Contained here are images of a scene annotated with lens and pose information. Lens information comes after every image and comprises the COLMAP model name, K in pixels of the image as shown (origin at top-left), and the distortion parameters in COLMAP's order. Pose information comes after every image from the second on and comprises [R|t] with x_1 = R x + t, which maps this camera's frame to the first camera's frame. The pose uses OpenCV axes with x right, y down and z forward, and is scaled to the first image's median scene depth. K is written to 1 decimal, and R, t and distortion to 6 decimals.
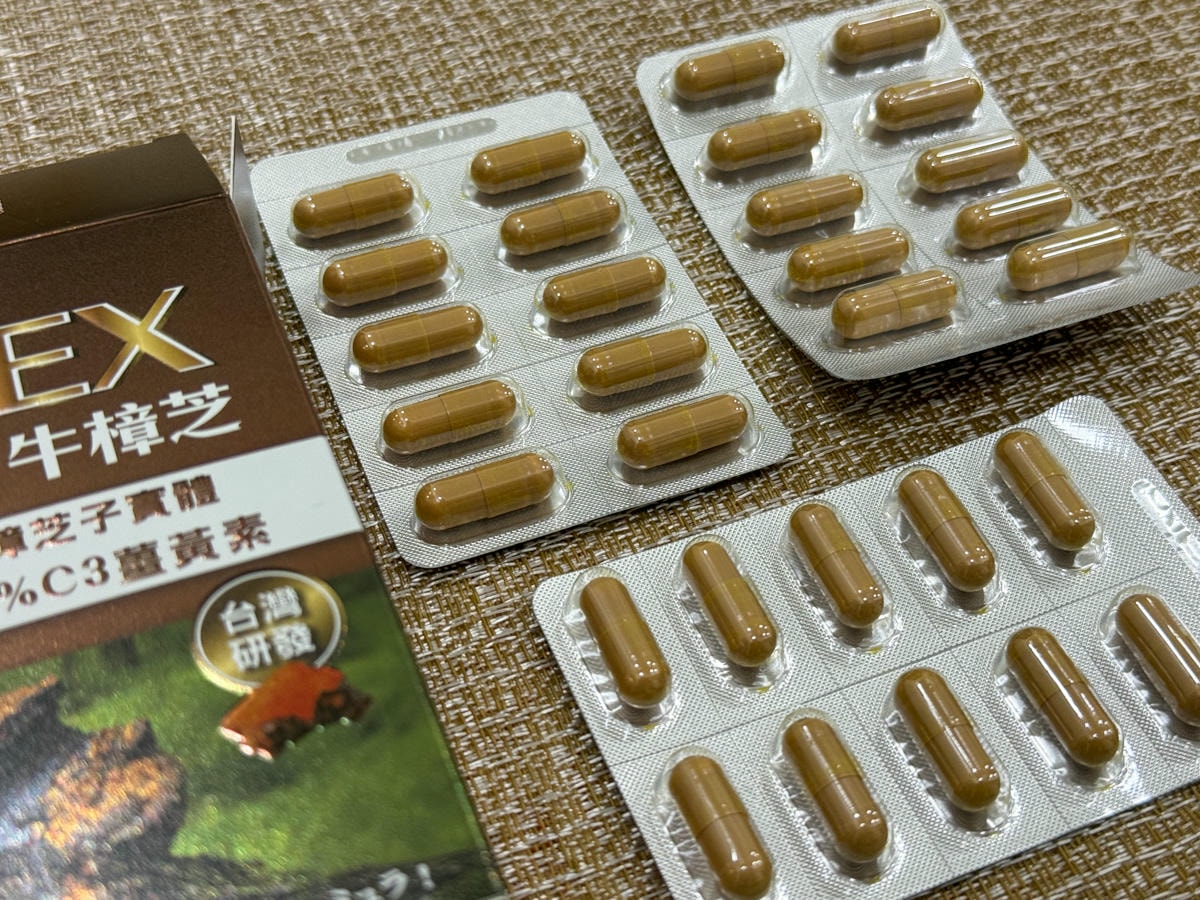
lens RADIAL K [[1791.5, 0, 600.0], [0, 1791.5, 450.0], [0, 0, 1]] dist [0.009551, 0.056397]
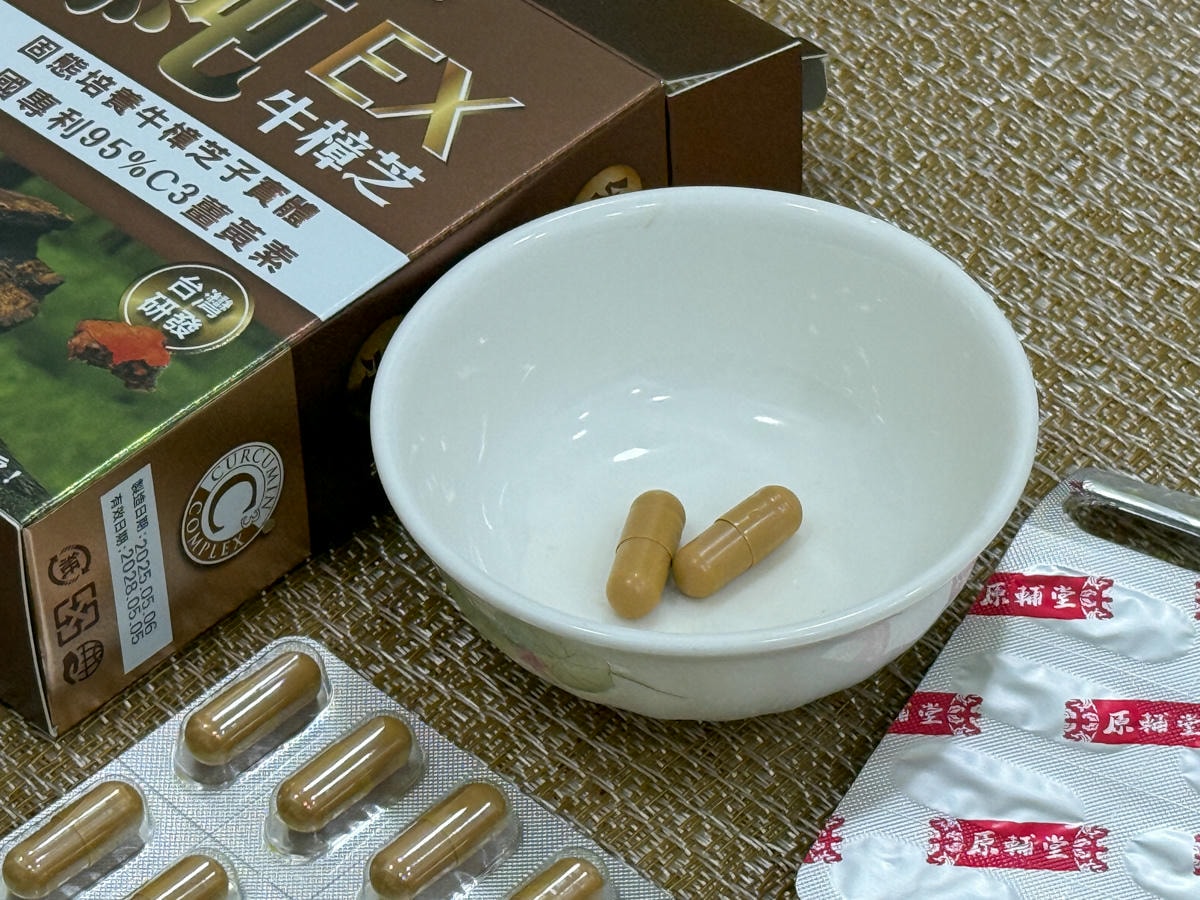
lens RADIAL K [[4573.4, 0, 600.0], [0, 4573.4, 450.0], [0, 0, 1]] dist [-0.077102, 0.137655]
pose [[0.418958, 0.608140, -0.674270, 1.786946], [-0.663763, 0.711833, 0.229590, -0.624114], [0.619591, 0.351367, 0.701889, -0.776172]]
